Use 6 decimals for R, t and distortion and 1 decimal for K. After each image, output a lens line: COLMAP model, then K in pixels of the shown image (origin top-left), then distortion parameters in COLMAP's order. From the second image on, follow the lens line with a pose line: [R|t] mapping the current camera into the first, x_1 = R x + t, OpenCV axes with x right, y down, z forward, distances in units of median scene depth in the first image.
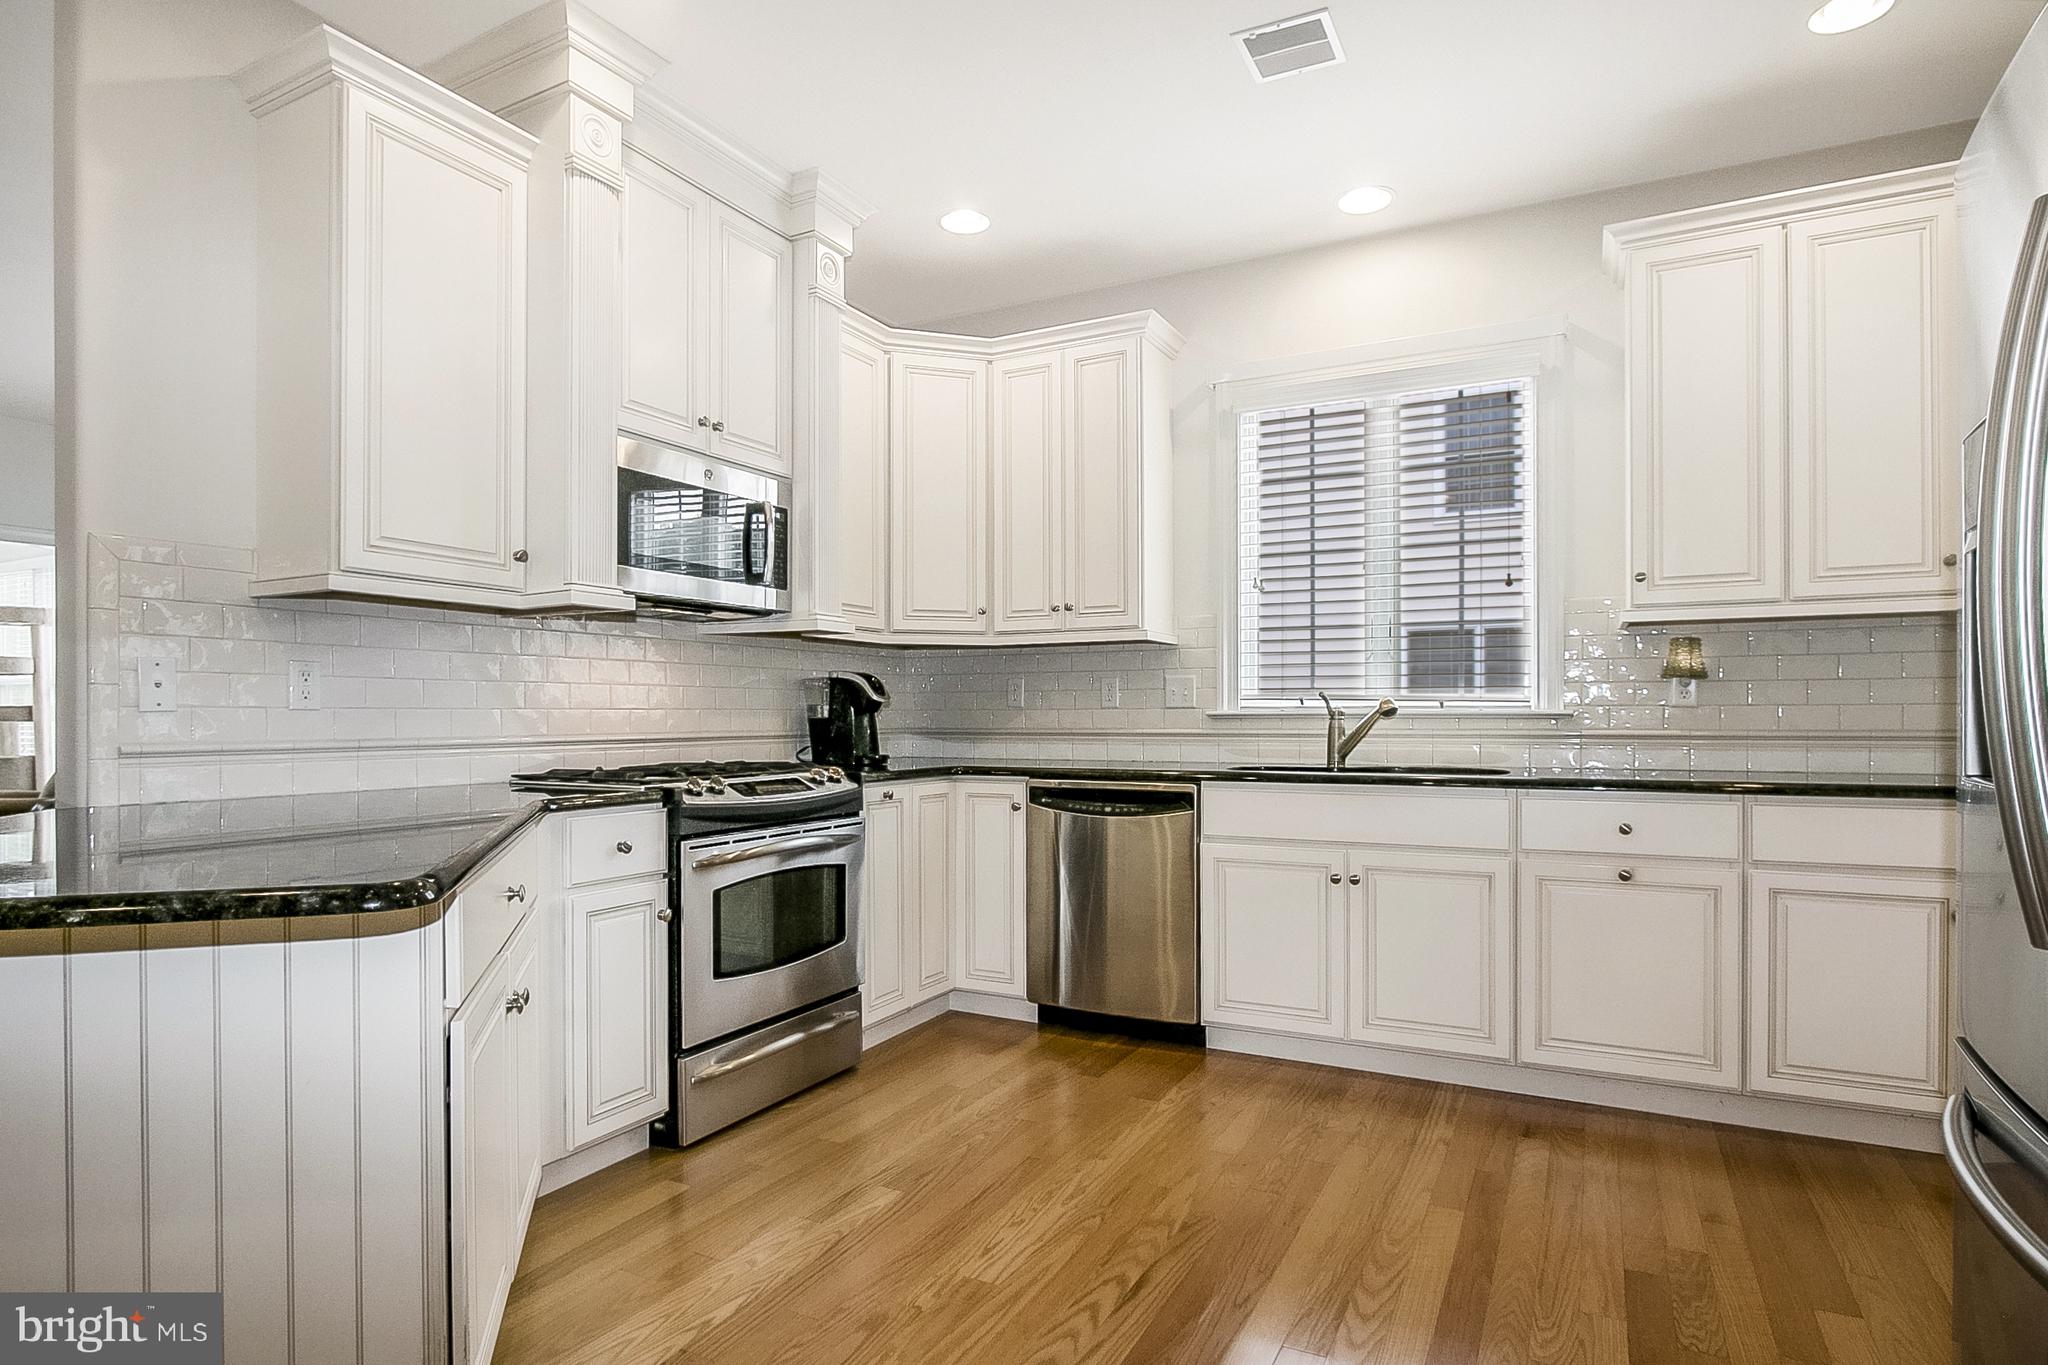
lens RADIAL K [[1102.1, 0, 1025.0], [0, 1102.1, 725.1], [0, 0, 1]] dist [0.000316, -0.000086]
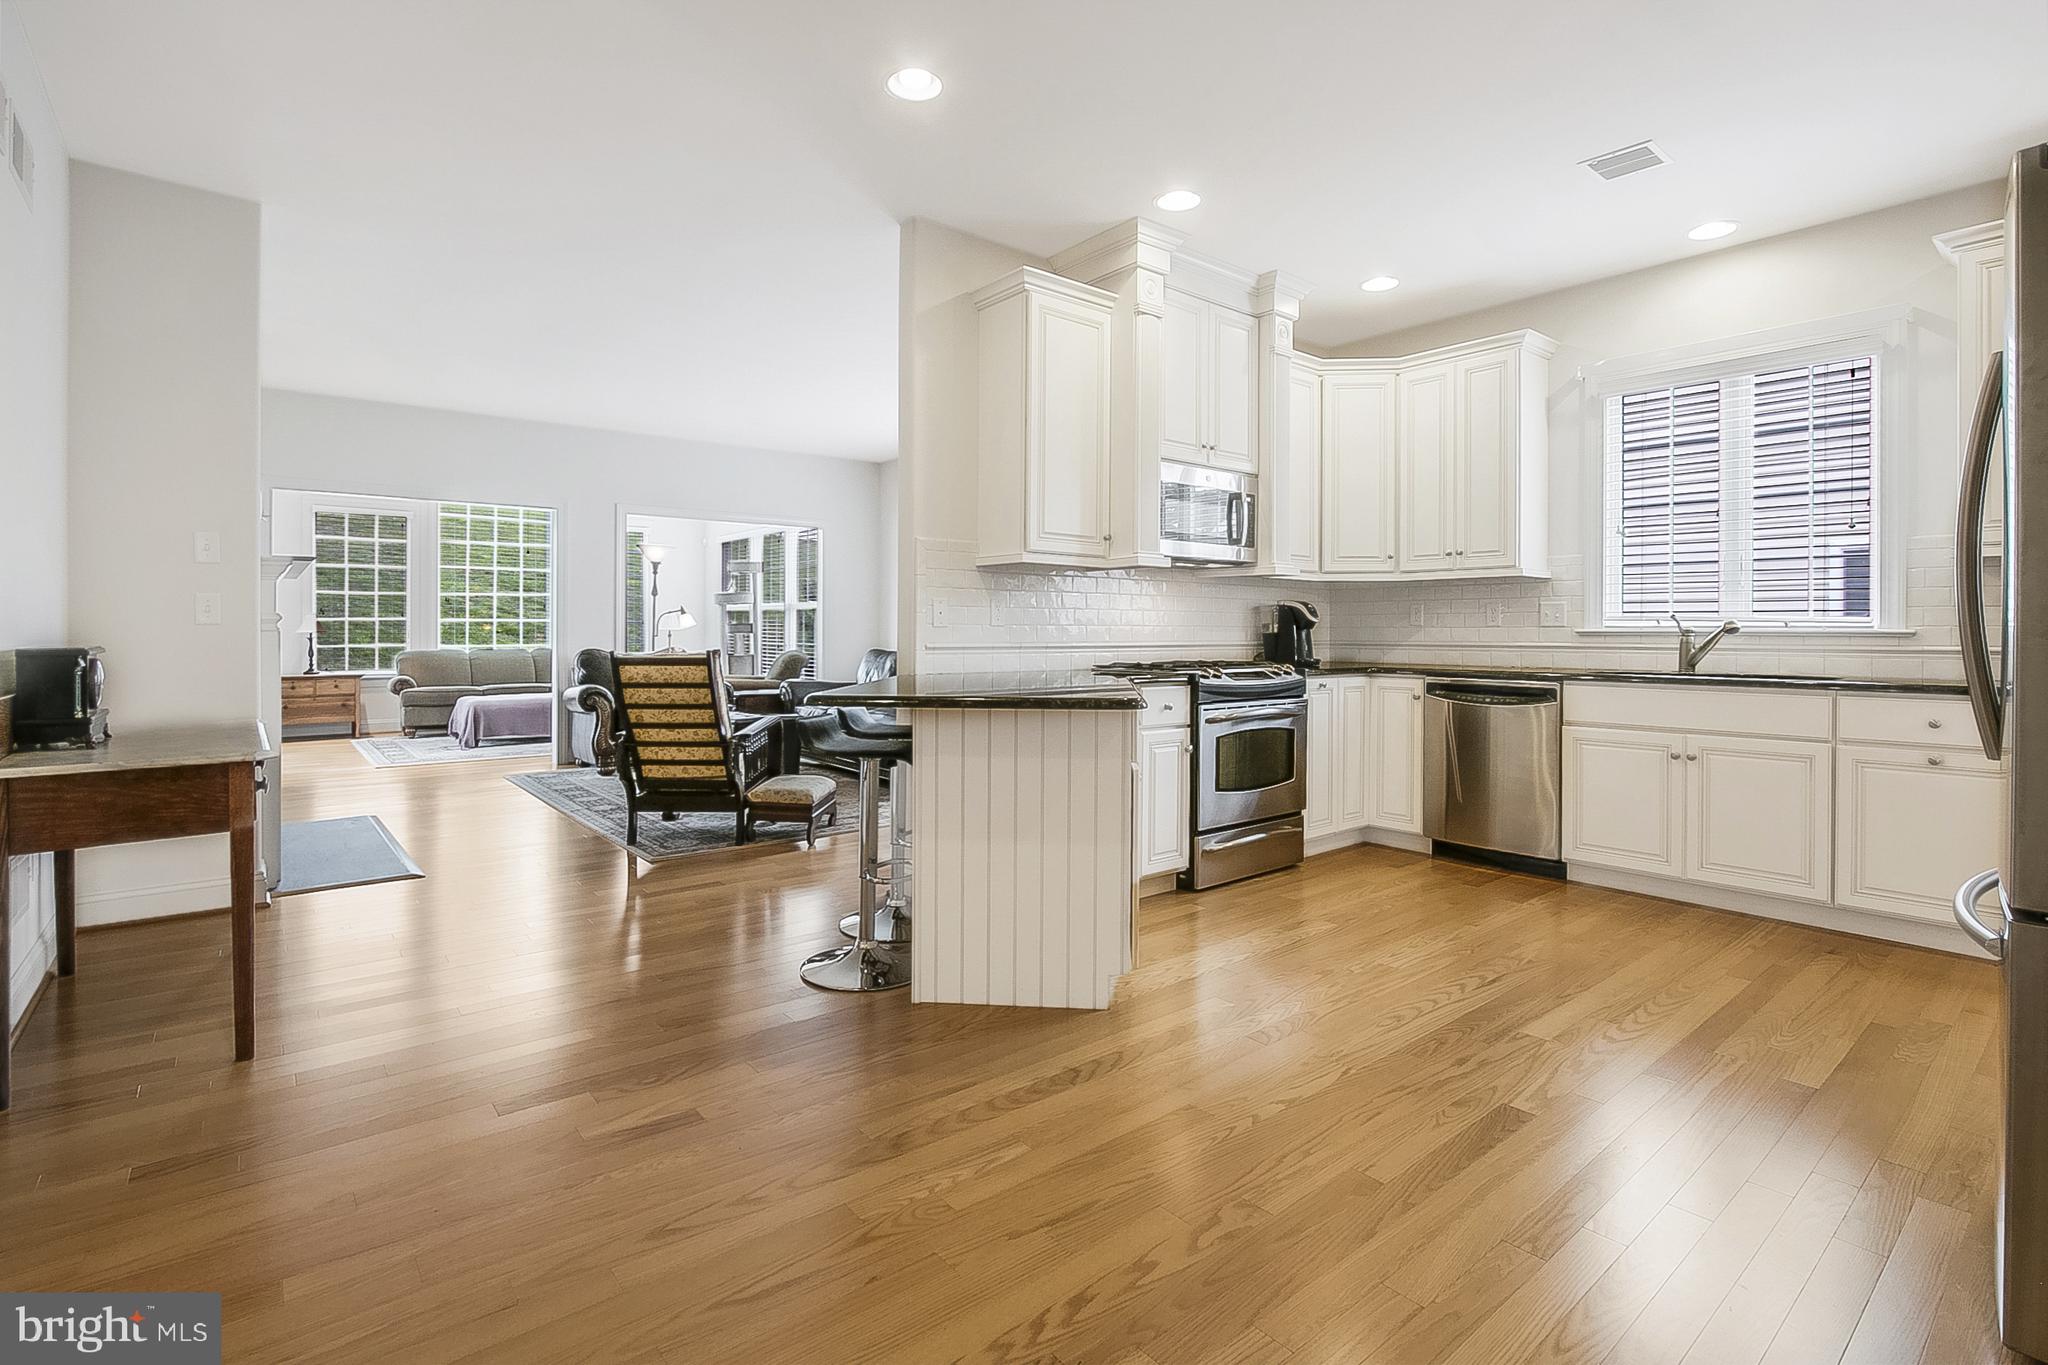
lens RADIAL K [[957.5, 0, 1018.2], [0, 957.5, 634.7], [0, 0, 1]] dist [0.000185, -0.012788]
pose [[0.919180, 0.006681, -0.393782, 0.006009], [-0.008454, 0.999960, -0.002768, 0.003271], [0.393748, 0.005873, 0.919200, -0.345039]]
